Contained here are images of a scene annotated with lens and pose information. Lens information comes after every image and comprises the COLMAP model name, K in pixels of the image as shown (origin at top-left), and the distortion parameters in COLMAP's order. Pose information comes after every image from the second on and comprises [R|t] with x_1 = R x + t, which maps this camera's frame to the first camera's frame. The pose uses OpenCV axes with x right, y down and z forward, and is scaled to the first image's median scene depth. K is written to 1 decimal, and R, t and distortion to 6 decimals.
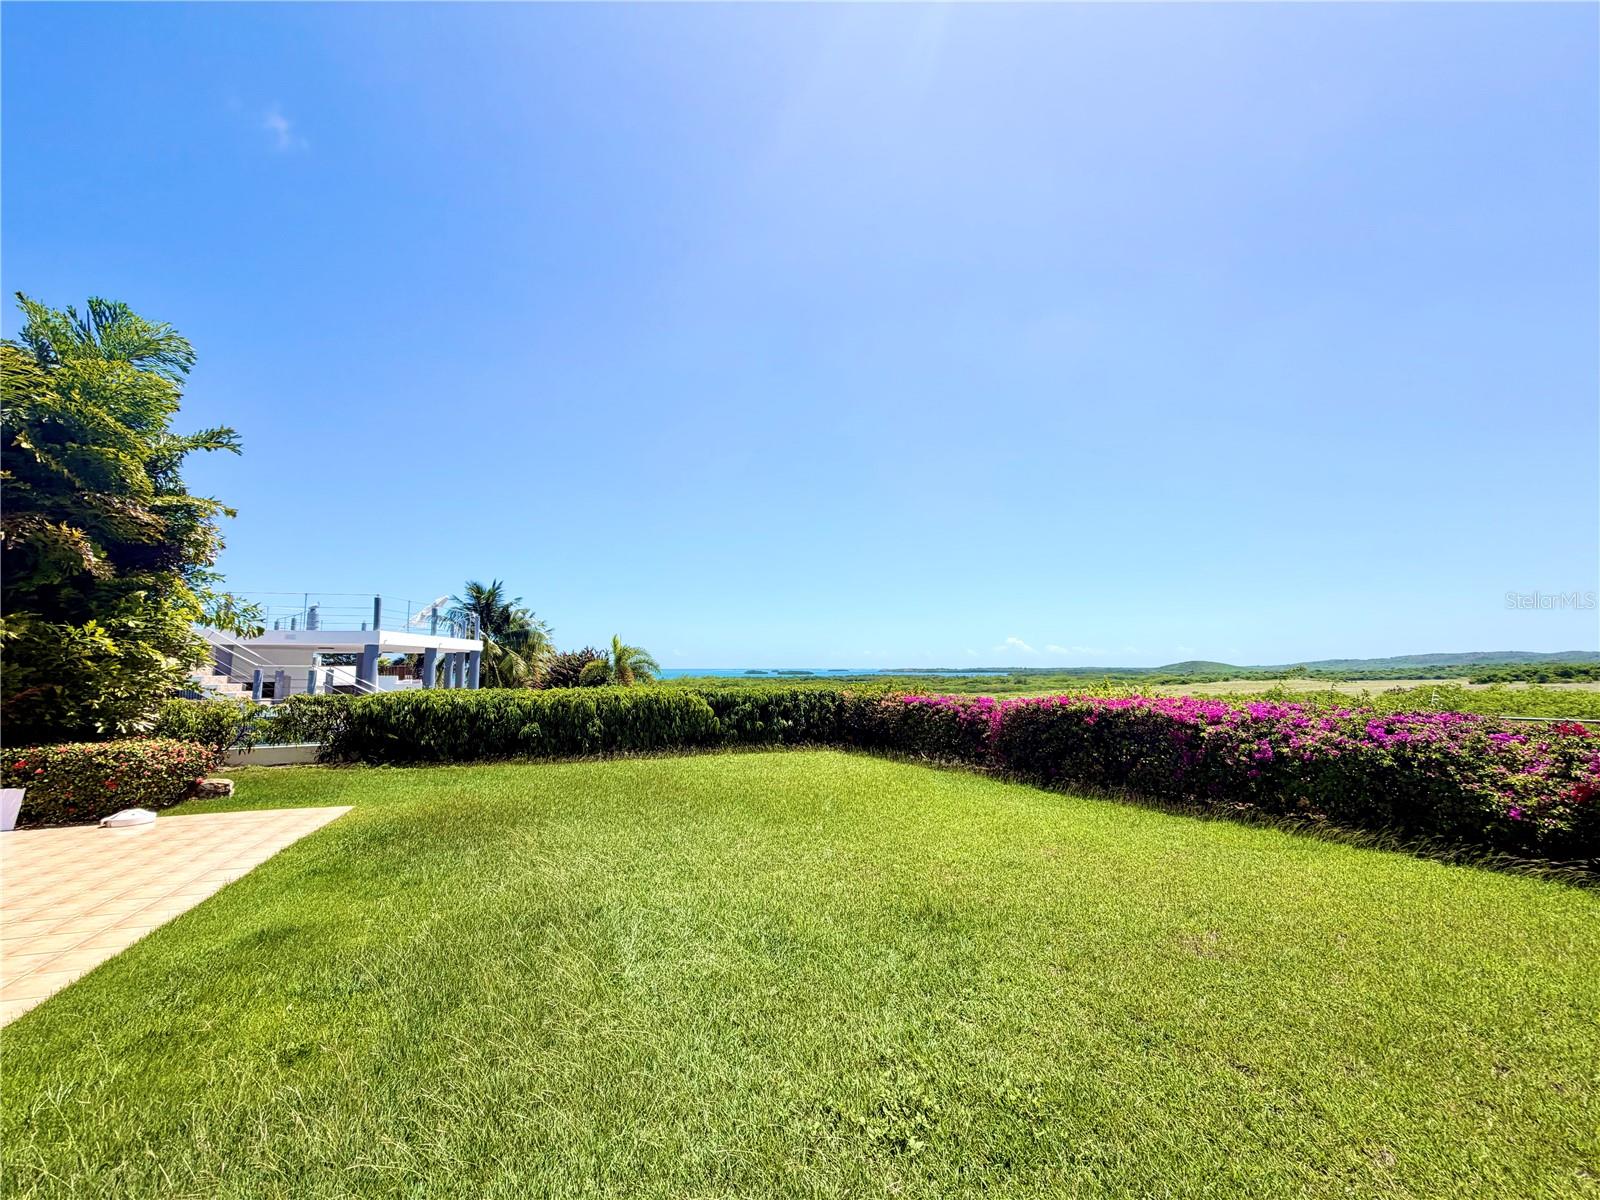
lens RADIAL K [[635.9, 0, 794.9], [0, 635.9, 599.5], [0, 0, 1]] dist [-0.000903, 0.000157]
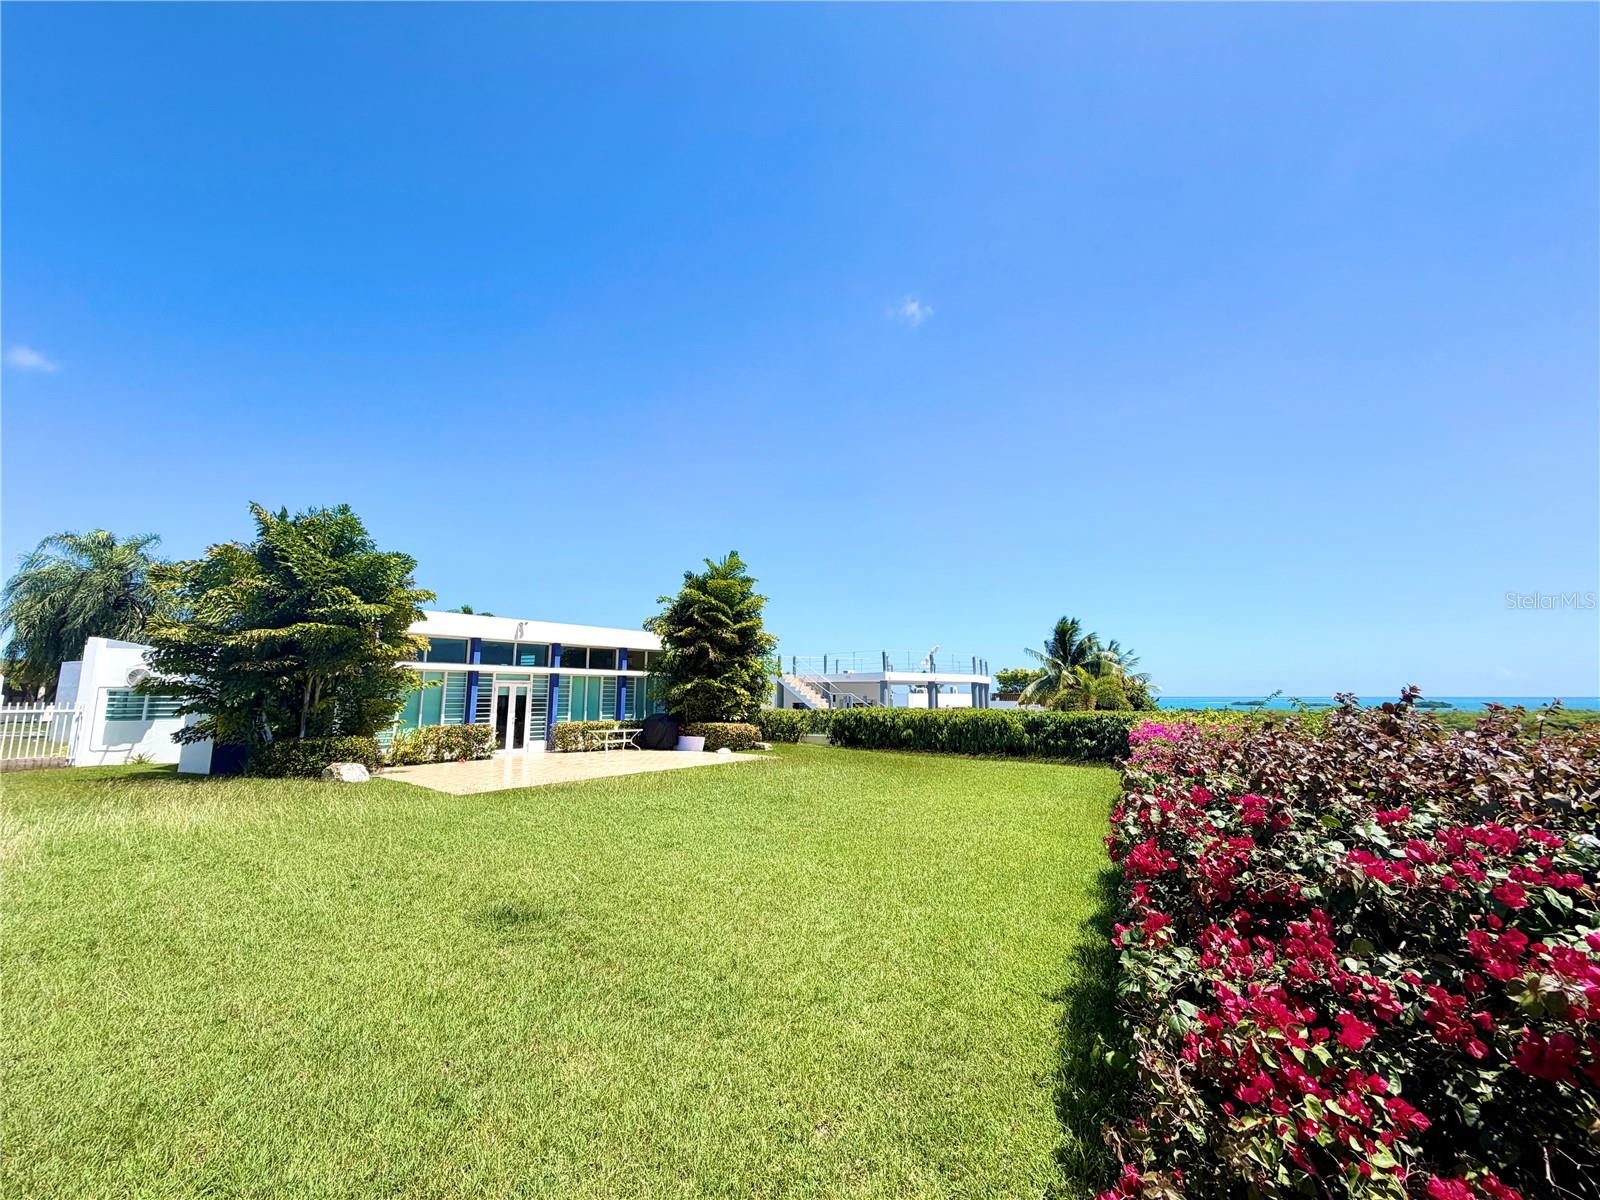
lens RADIAL K [[635.9, 0, 794.9], [0, 635.9, 599.5], [0, 0, 1]] dist [-0.000903, 0.000157]
pose [[0.550617, -0.120117, -0.826071, 1.077342], [0.085419, 0.992506, -0.087383, -0.023011], [0.830376, -0.022448, 0.556751, -0.174728]]
